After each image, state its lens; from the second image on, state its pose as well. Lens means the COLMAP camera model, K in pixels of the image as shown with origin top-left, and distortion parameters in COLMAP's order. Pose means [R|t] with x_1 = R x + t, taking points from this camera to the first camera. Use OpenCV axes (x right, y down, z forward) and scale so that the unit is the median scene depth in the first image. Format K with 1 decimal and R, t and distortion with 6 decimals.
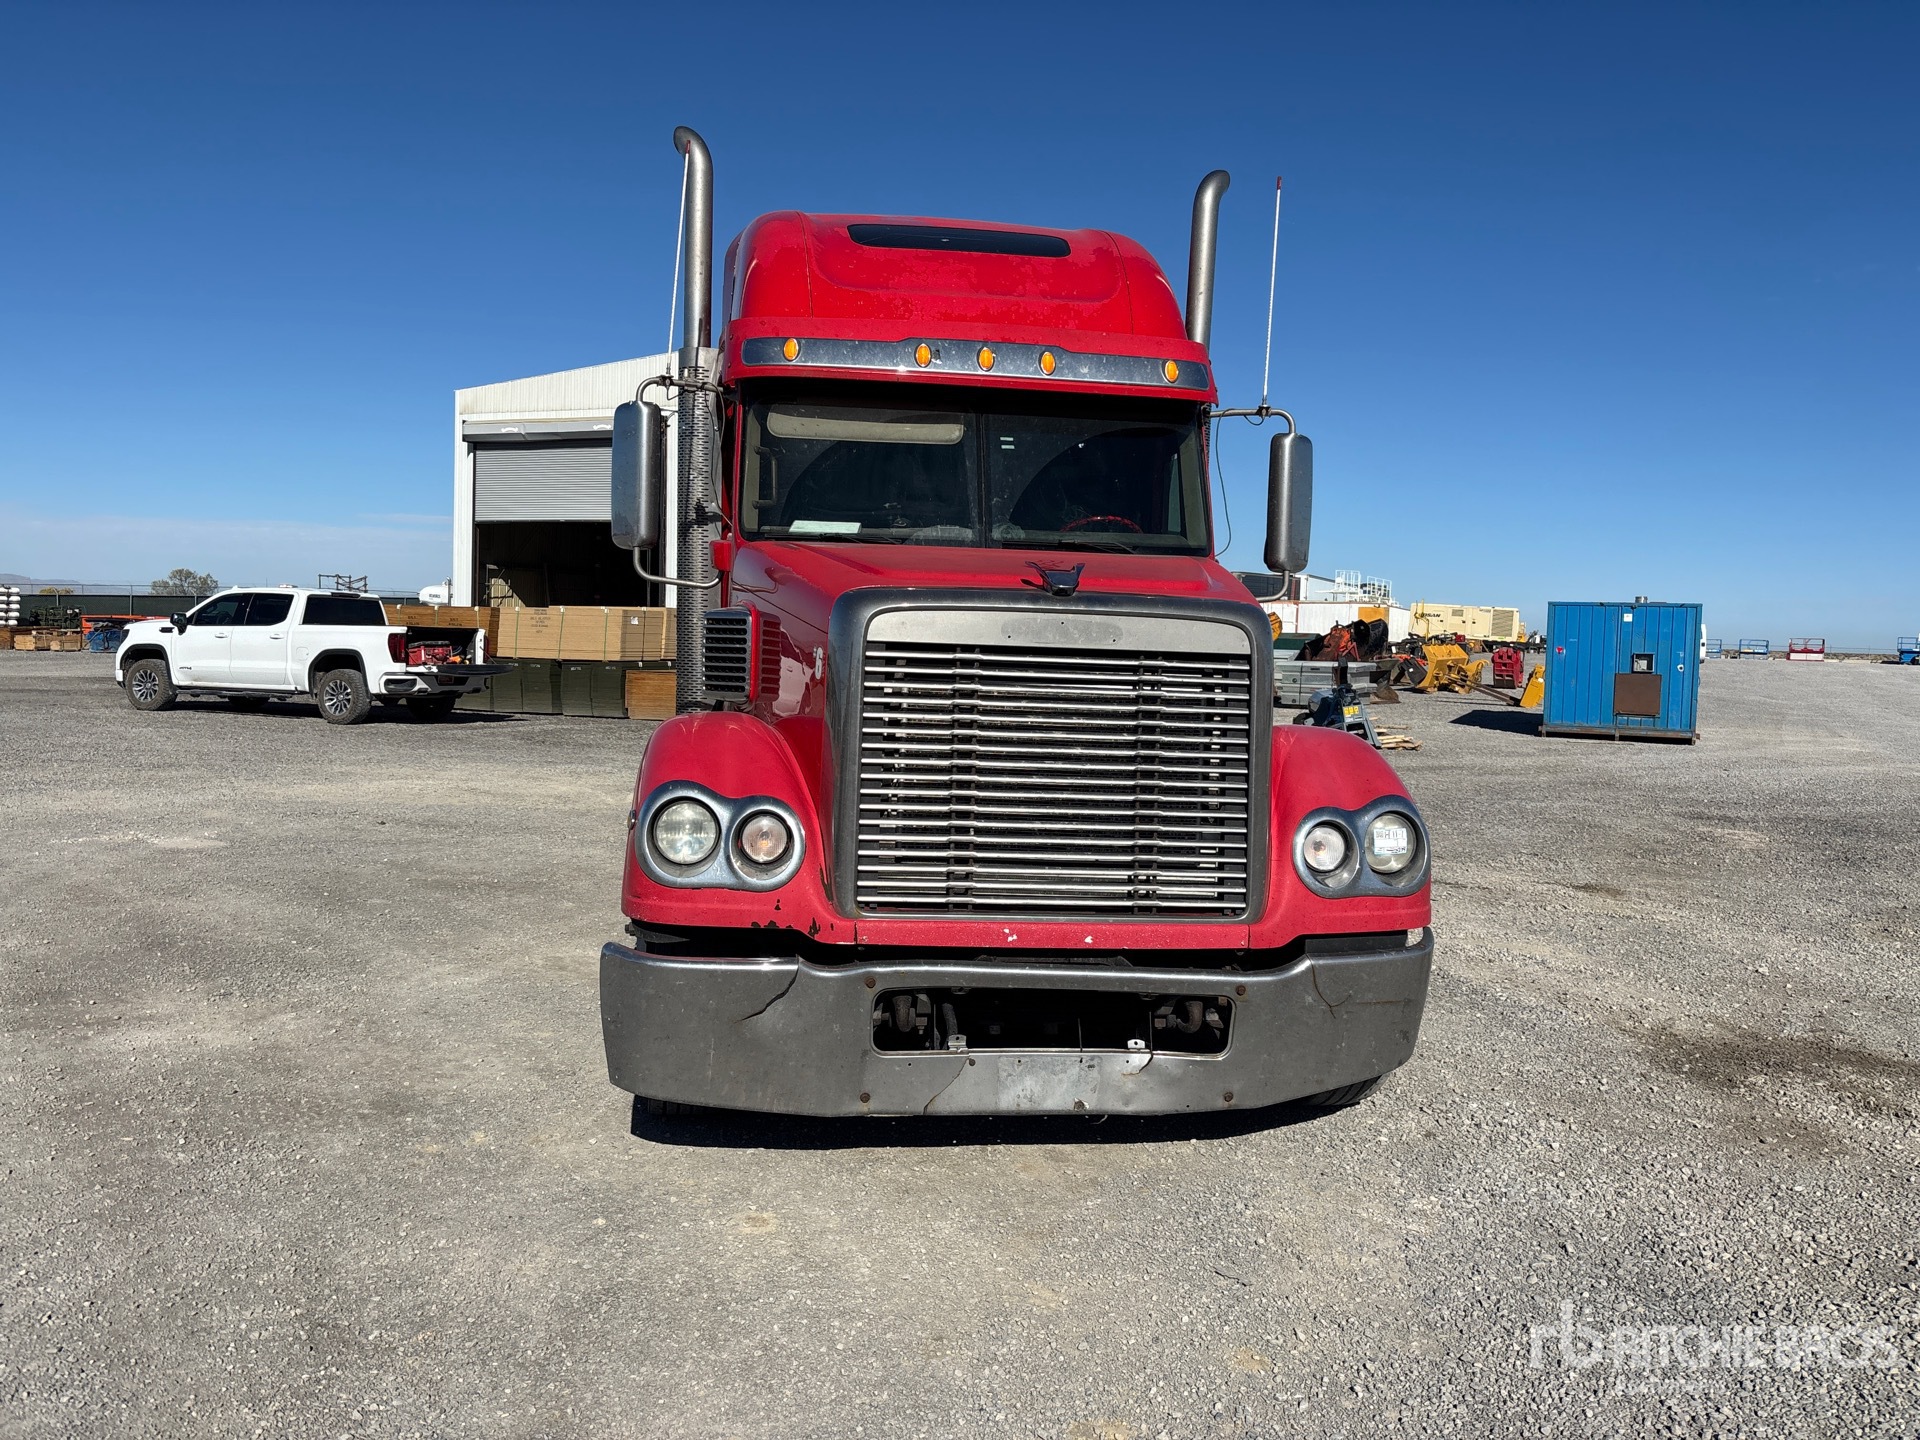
lens RADIAL K [[1448.9, 0, 971.8], [0, 1448.9, 713.8], [0, 0, 1]] dist [0.034285, -0.044093]
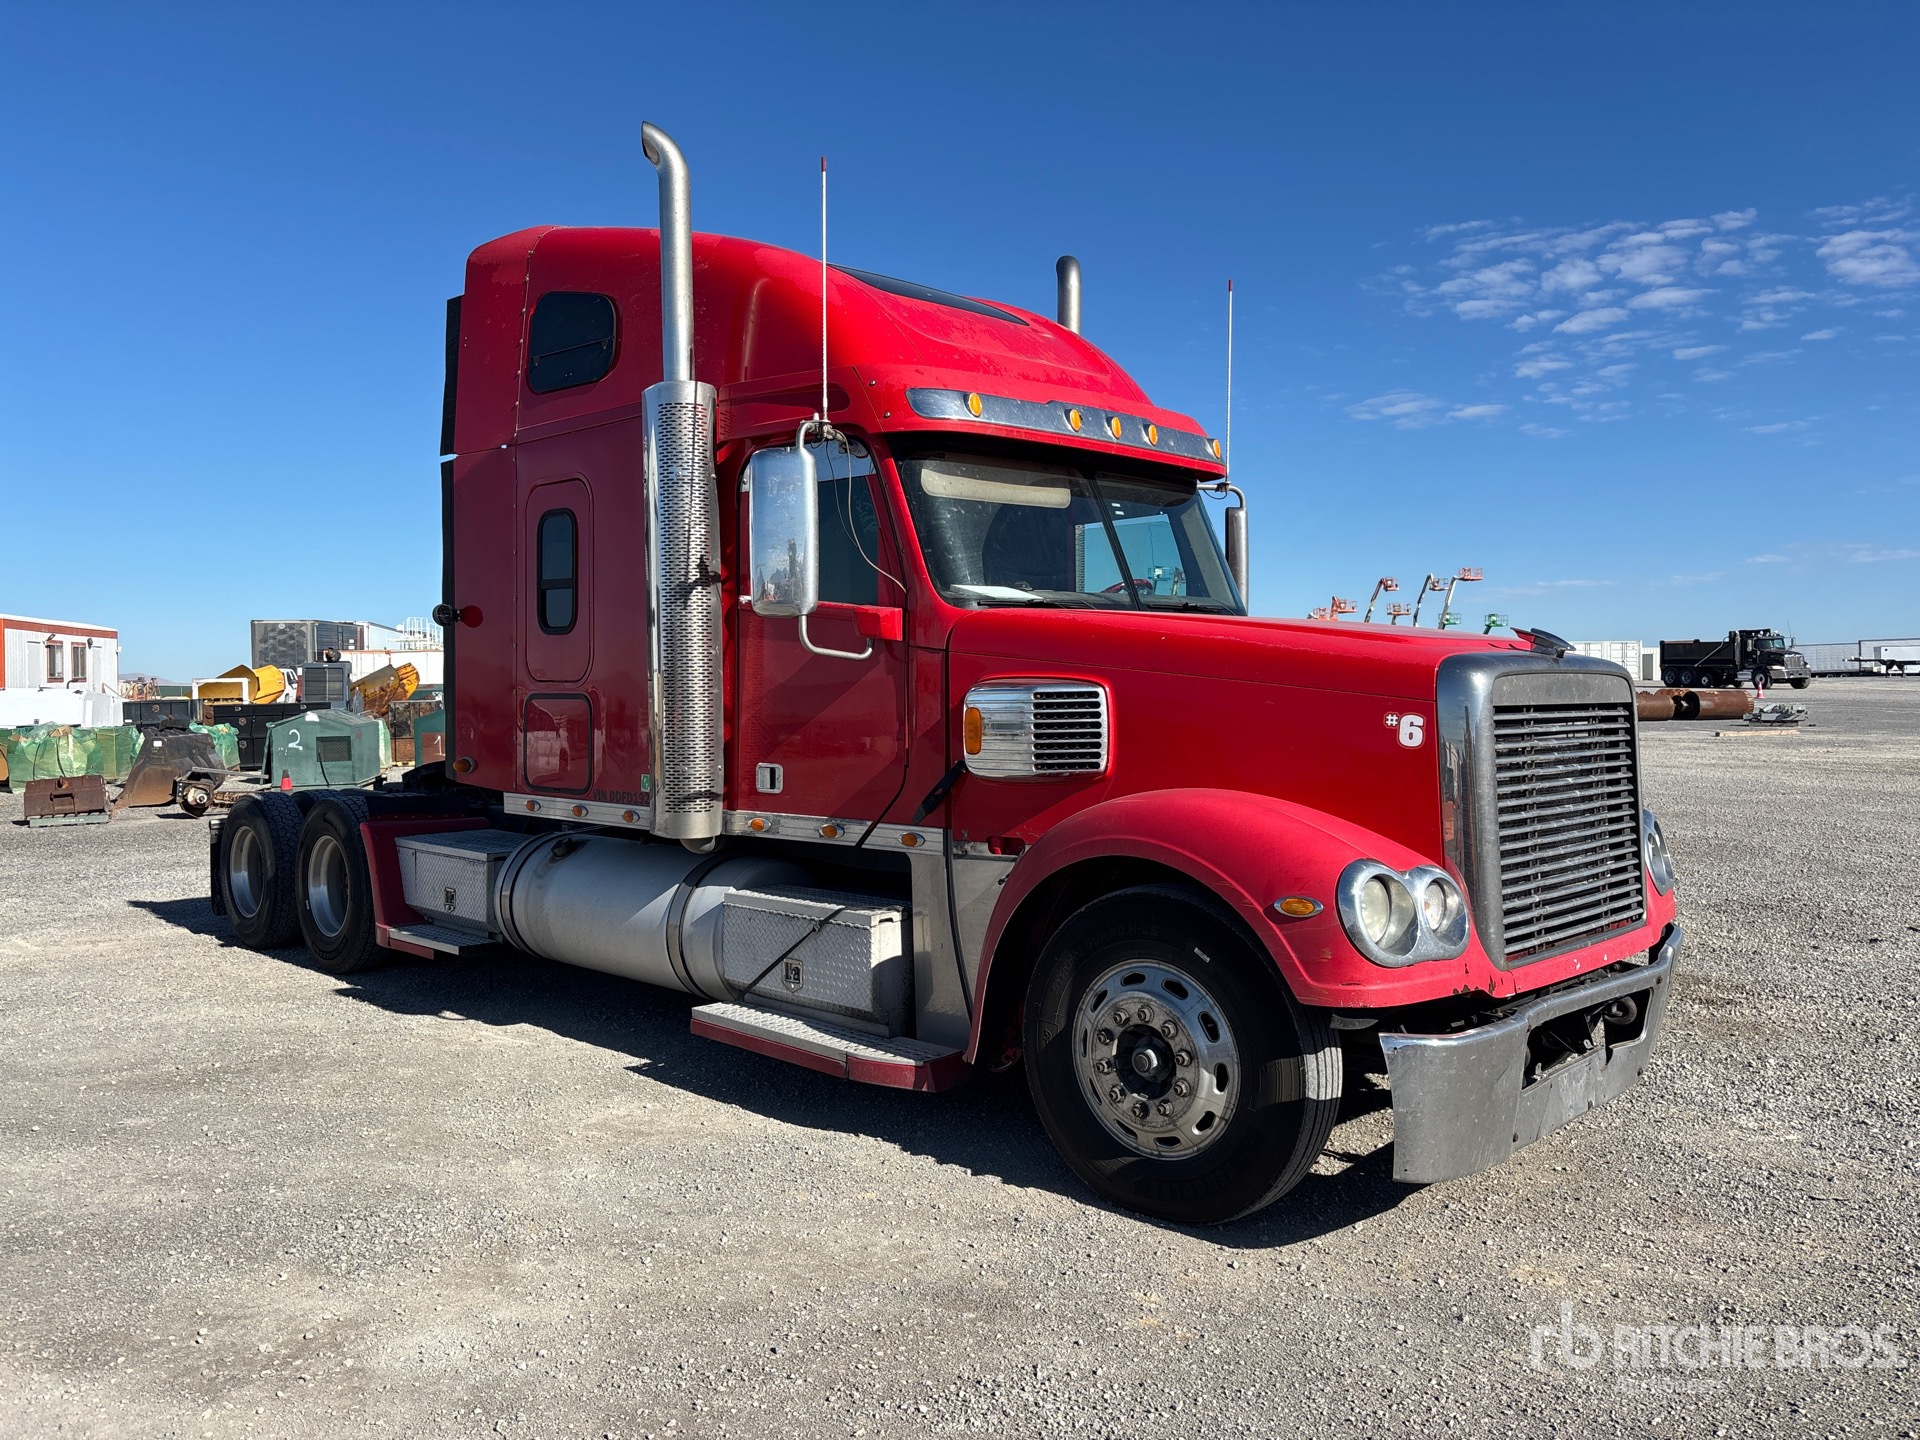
lens RADIAL K [[1449.4, 0, 967.3], [0, 1449.4, 704.0], [0, 0, 1]] dist [0.028595, -0.036889]
pose [[0.790266, -0.046231, 0.611018, -0.837736], [0.069038, 0.997518, -0.013817, -0.051730], [-0.608862, 0.053103, 0.791496, 0.322043]]
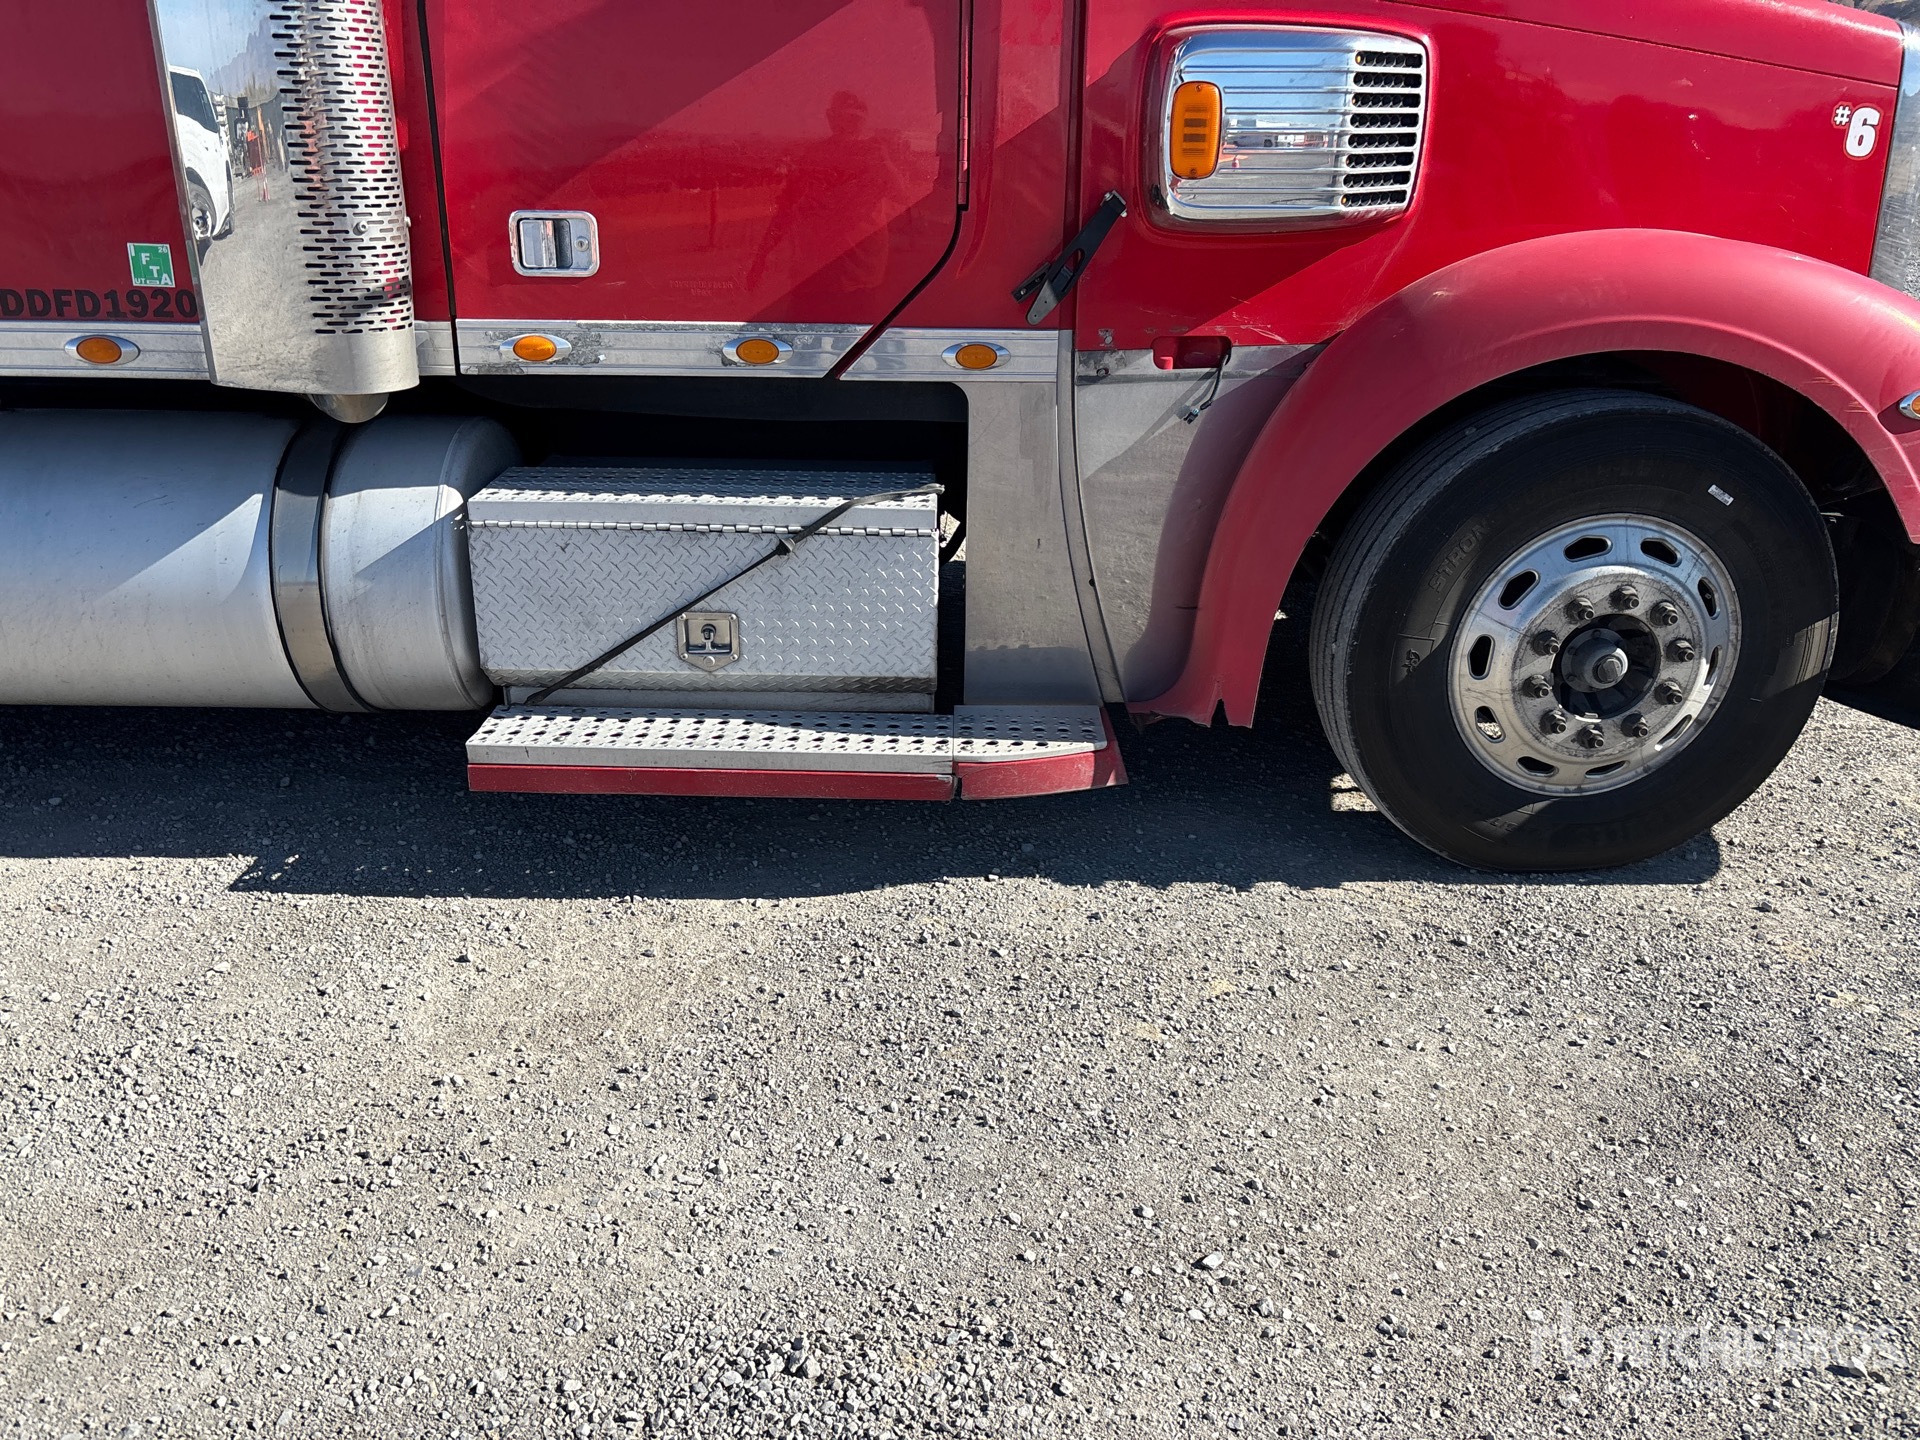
lens RADIAL K [[1404.9, 0, 960.0], [0, 1404.9, 720.0], [0, 0, 1]] dist [0.046527, -0.048154]
pose [[0.129808, -0.400317, 0.907136, -0.780763], [0.049330, 0.916351, 0.397325, -0.058729], [-0.990311, -0.006827, 0.138697, 1.140915]]
